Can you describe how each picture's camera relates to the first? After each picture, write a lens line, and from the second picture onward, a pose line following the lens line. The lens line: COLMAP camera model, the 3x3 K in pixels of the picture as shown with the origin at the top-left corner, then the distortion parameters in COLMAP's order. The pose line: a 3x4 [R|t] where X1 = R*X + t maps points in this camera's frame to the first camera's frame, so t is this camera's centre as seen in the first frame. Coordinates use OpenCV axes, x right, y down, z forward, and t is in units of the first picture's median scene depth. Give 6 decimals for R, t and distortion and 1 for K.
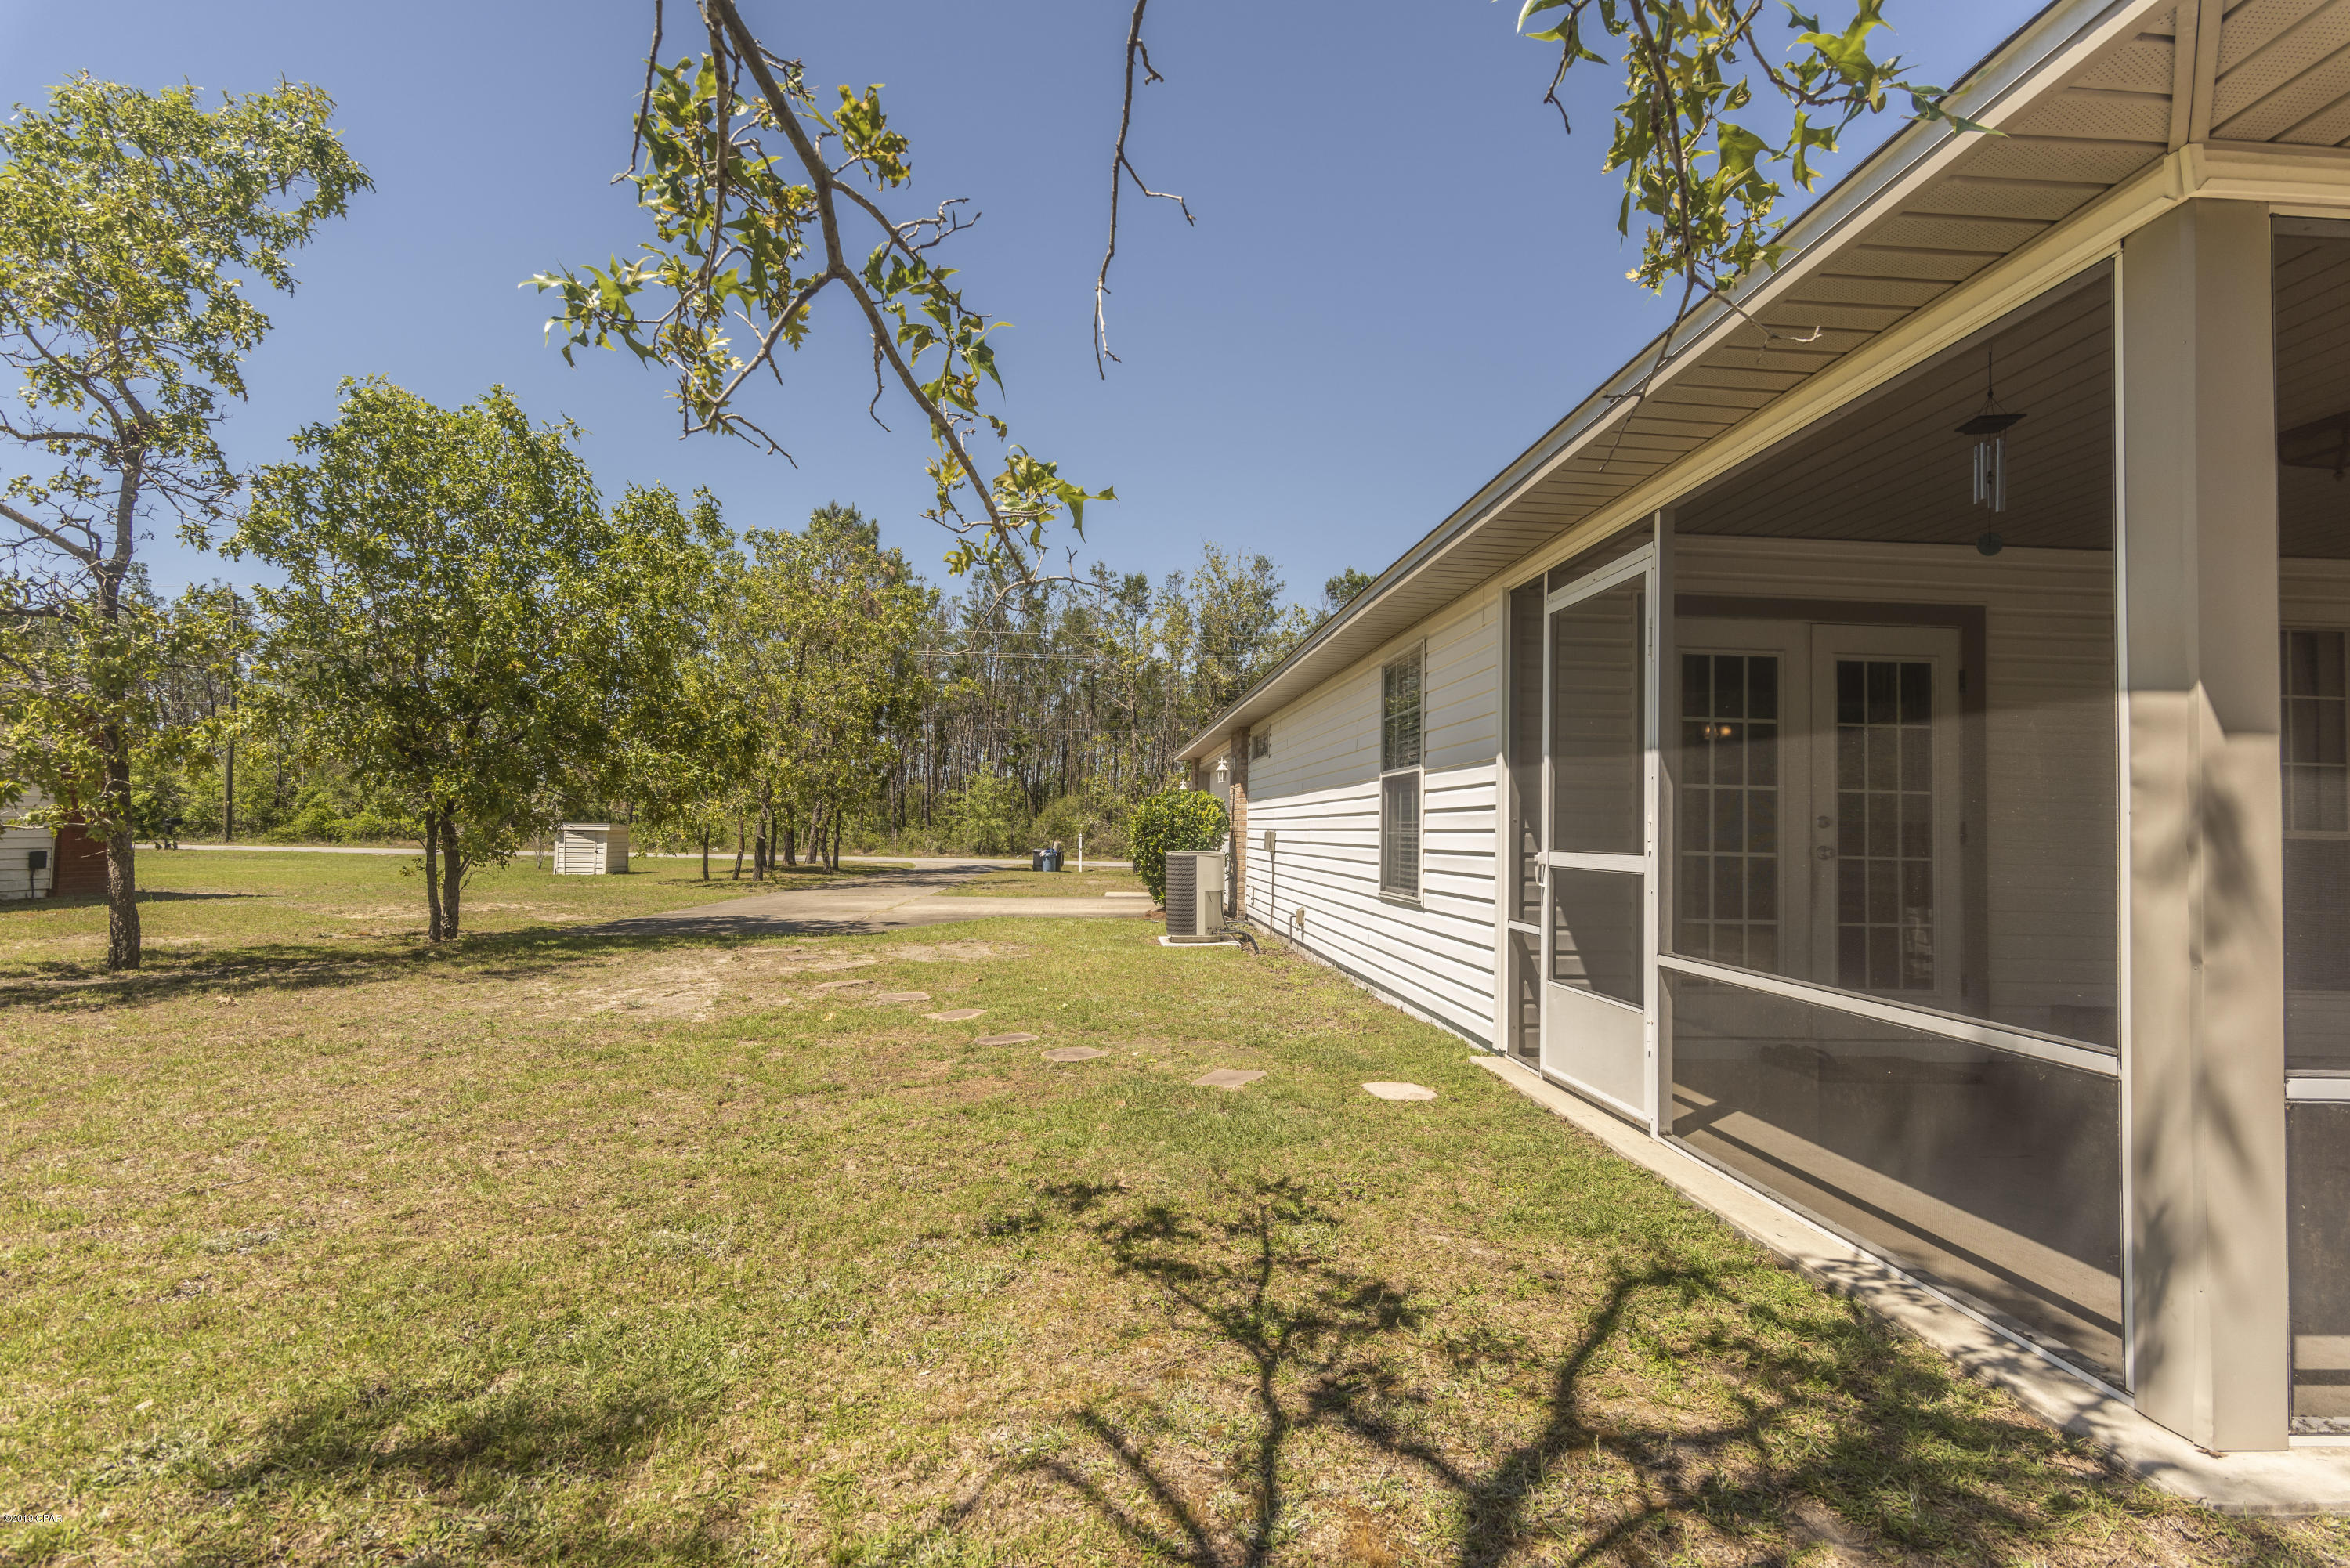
lens RADIAL K [[1142.7, 0, 1181.7], [0, 1142.7, 789.0], [0, 0, 1]] dist [0.017850, -0.001696]
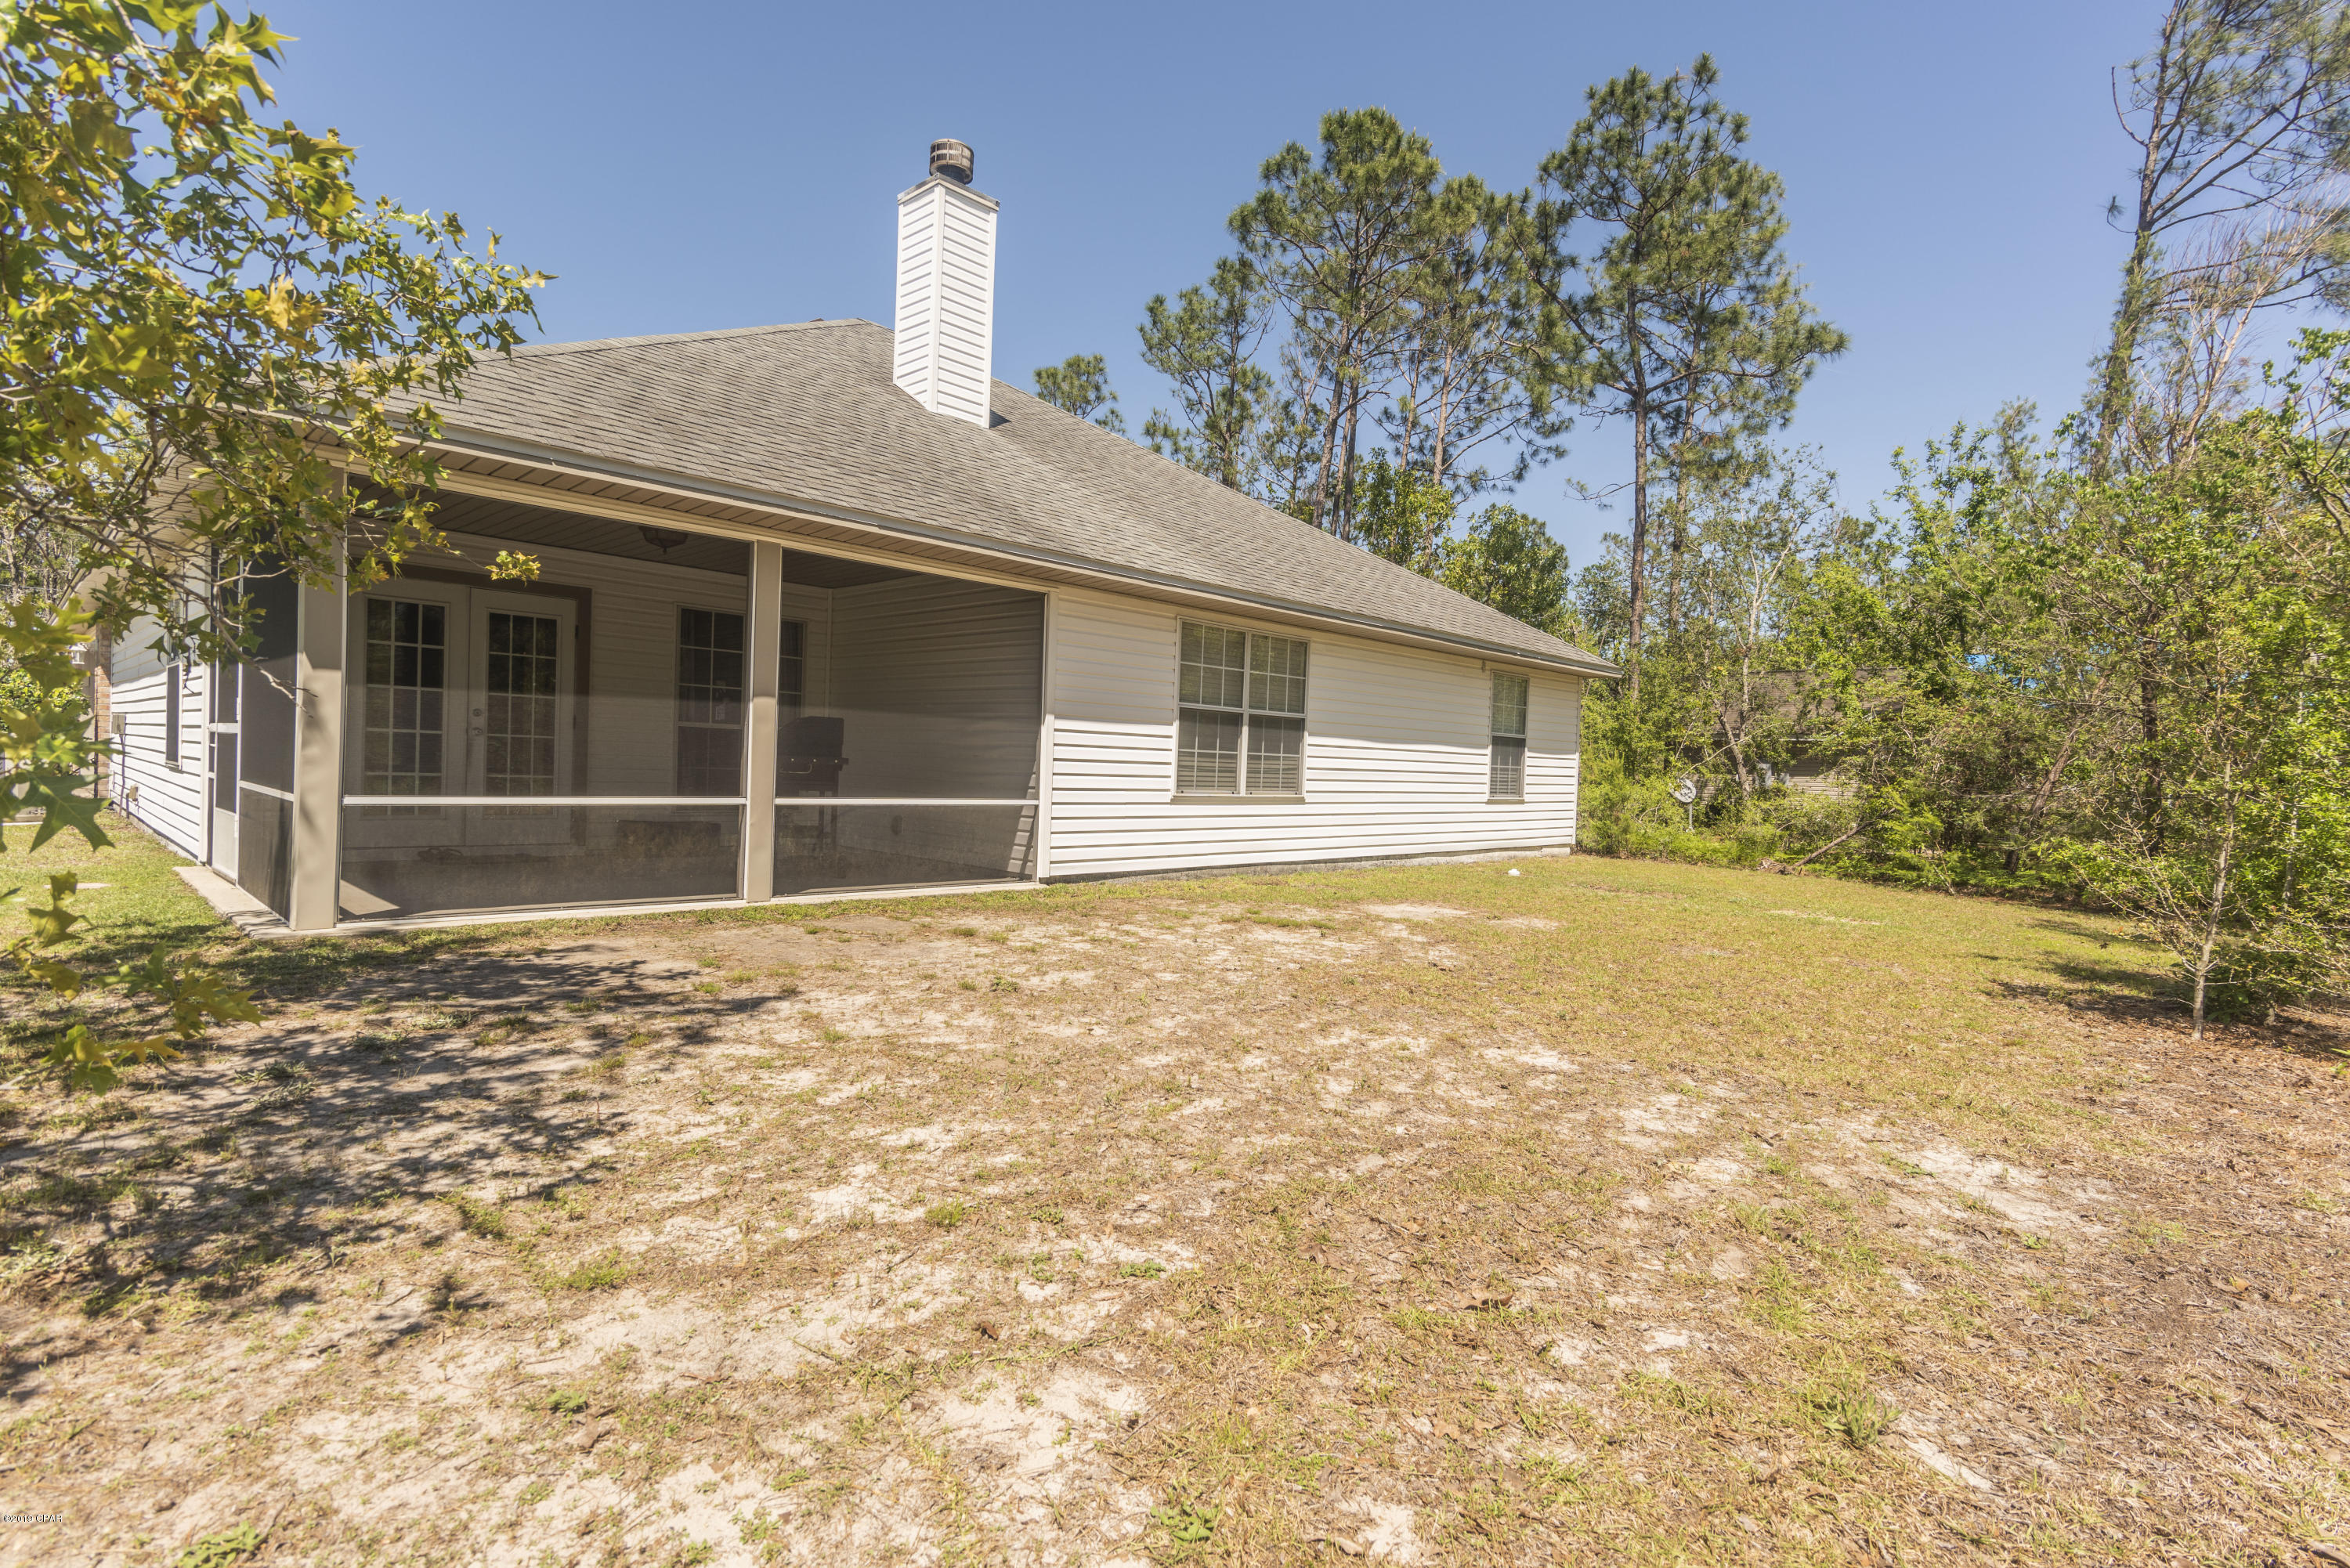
lens RADIAL K [[1142.7, 0, 1181.6], [0, 1142.7, 787.6], [0, 0, 1]] dist [0.017850, -0.001696]
pose [[0.752079, -0.004967, 0.659054, 0.115417], [-0.047084, 0.997012, 0.061243, -0.005791], [-0.657389, -0.077090, 0.749598, -0.414772]]
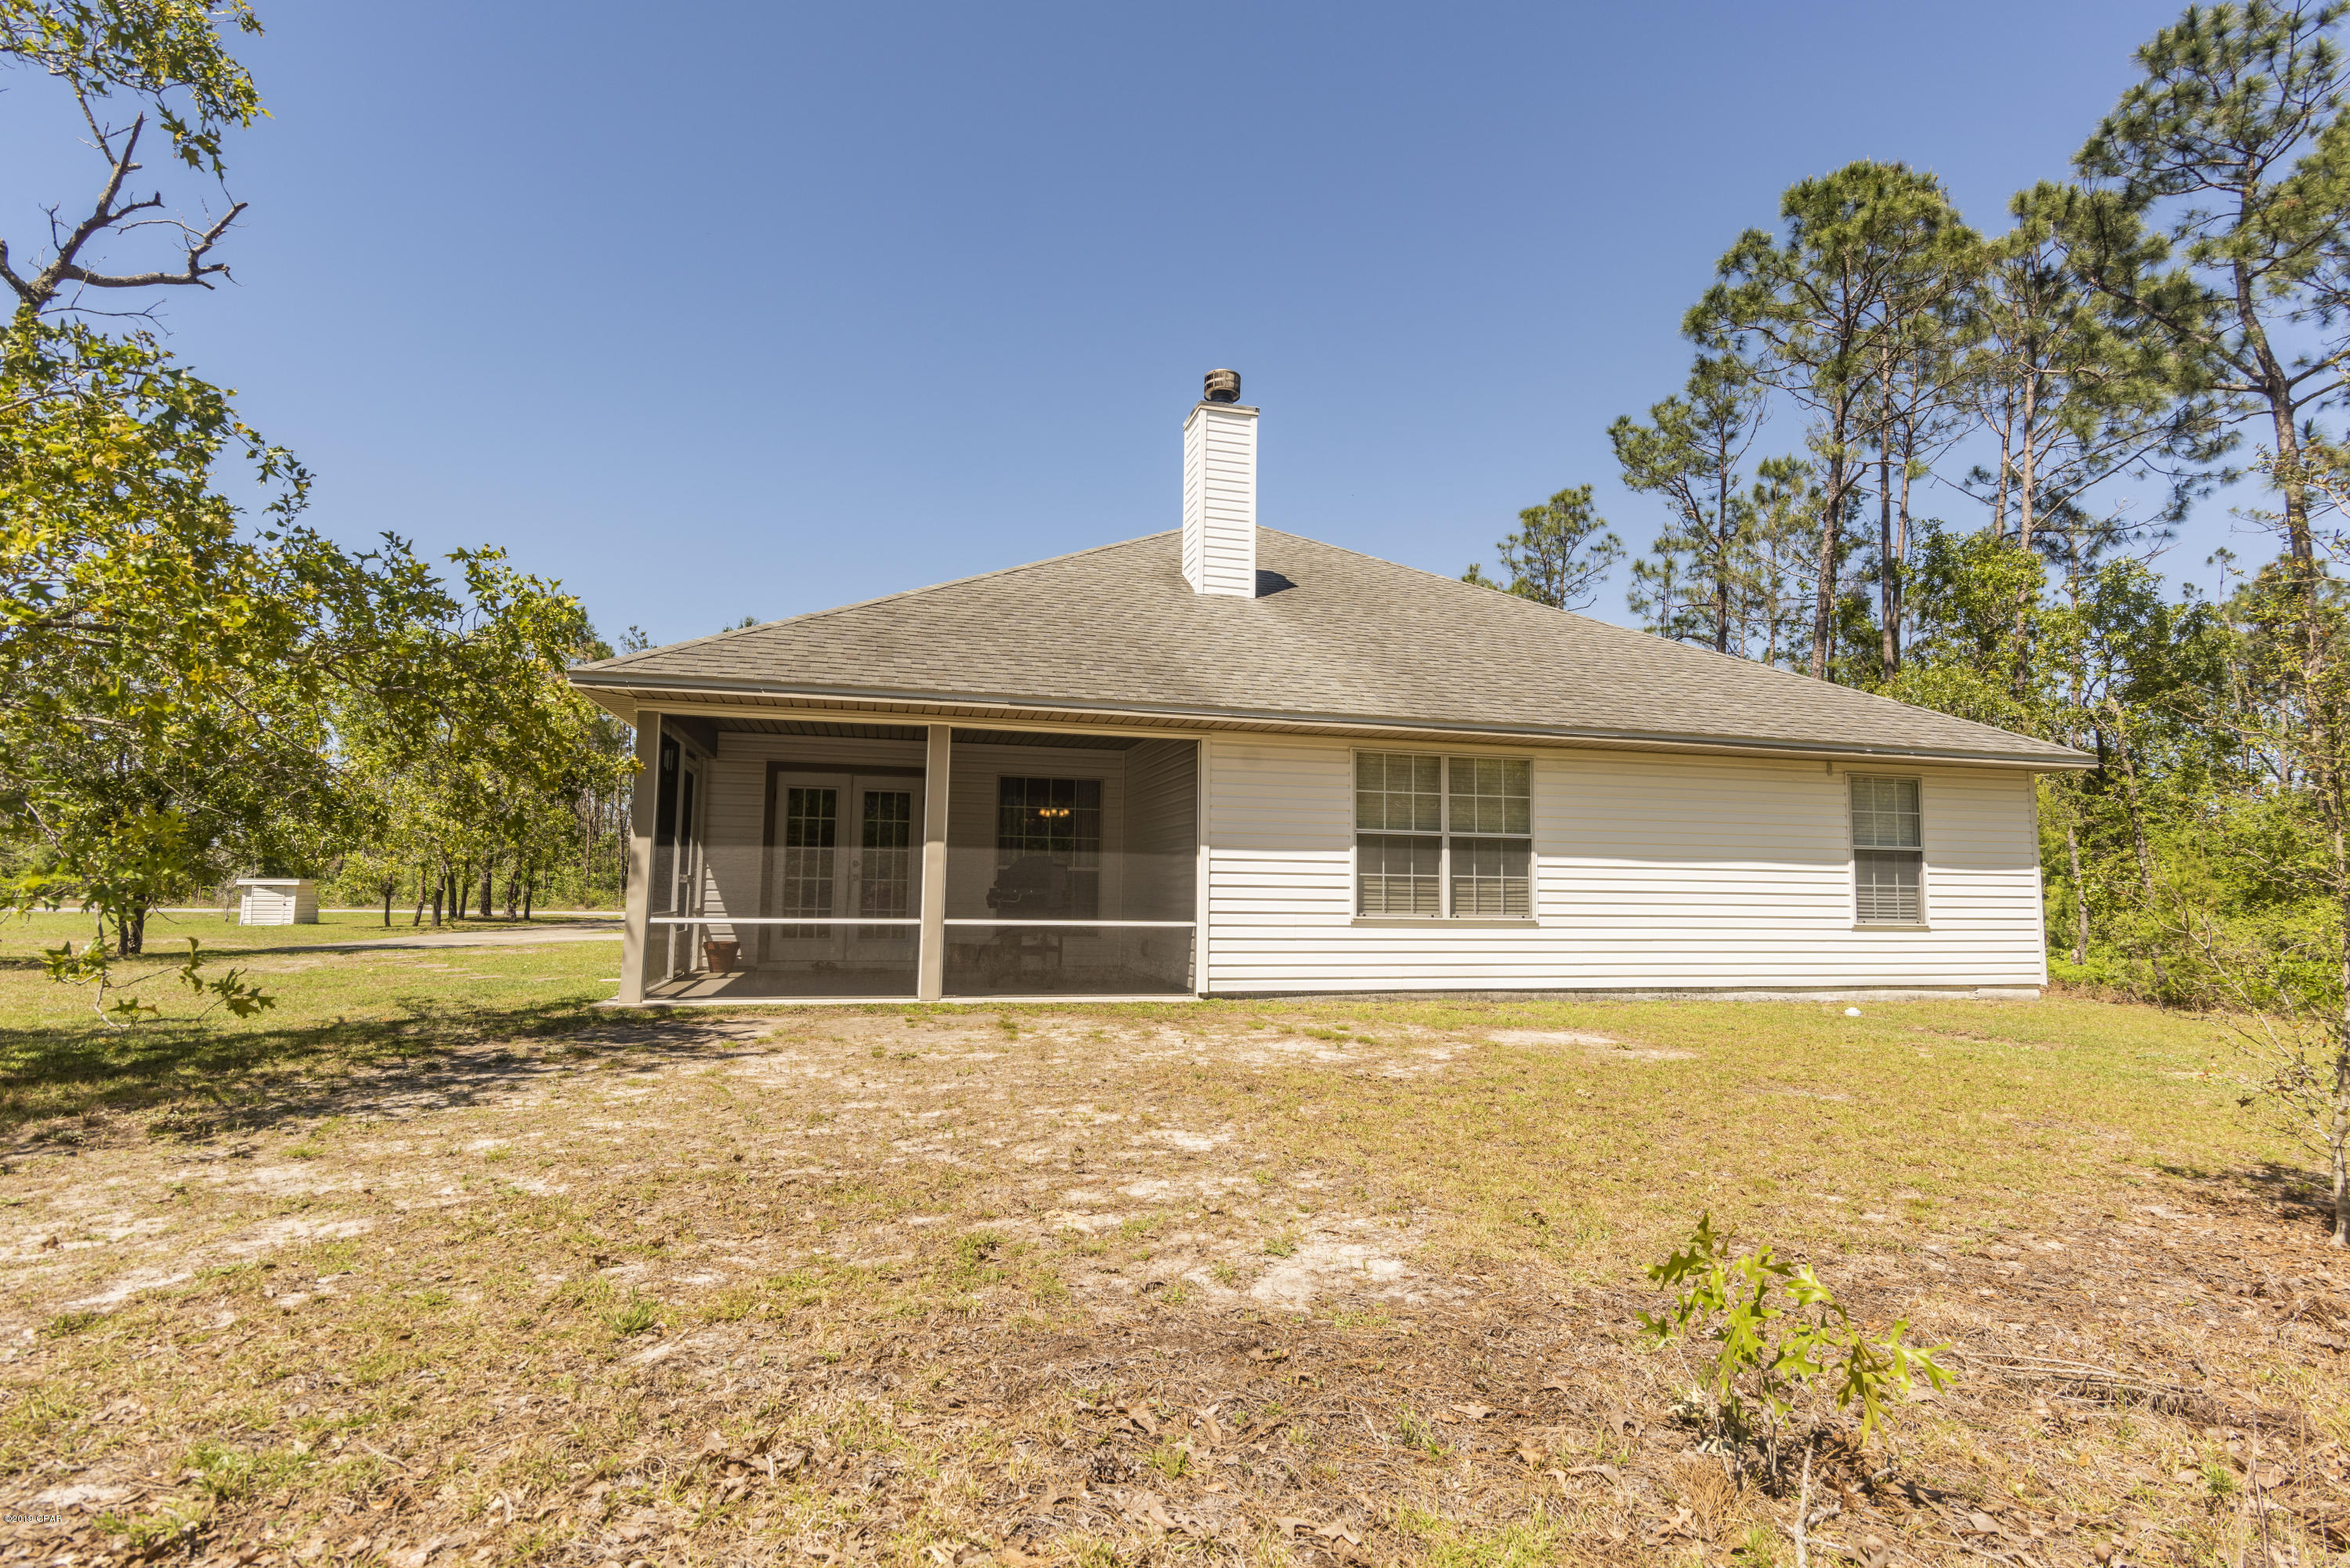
lens RADIAL K [[1142.7, 0, 1175.3], [0, 1142.7, 786.5], [0, 0, 1]] dist [0.017850, -0.001696]
pose [[0.986284, 0.010386, 0.164729, 0.394145], [-0.001582, 0.998567, -0.053484, -0.001896], [-0.165049, 0.052489, 0.984888, -0.631374]]
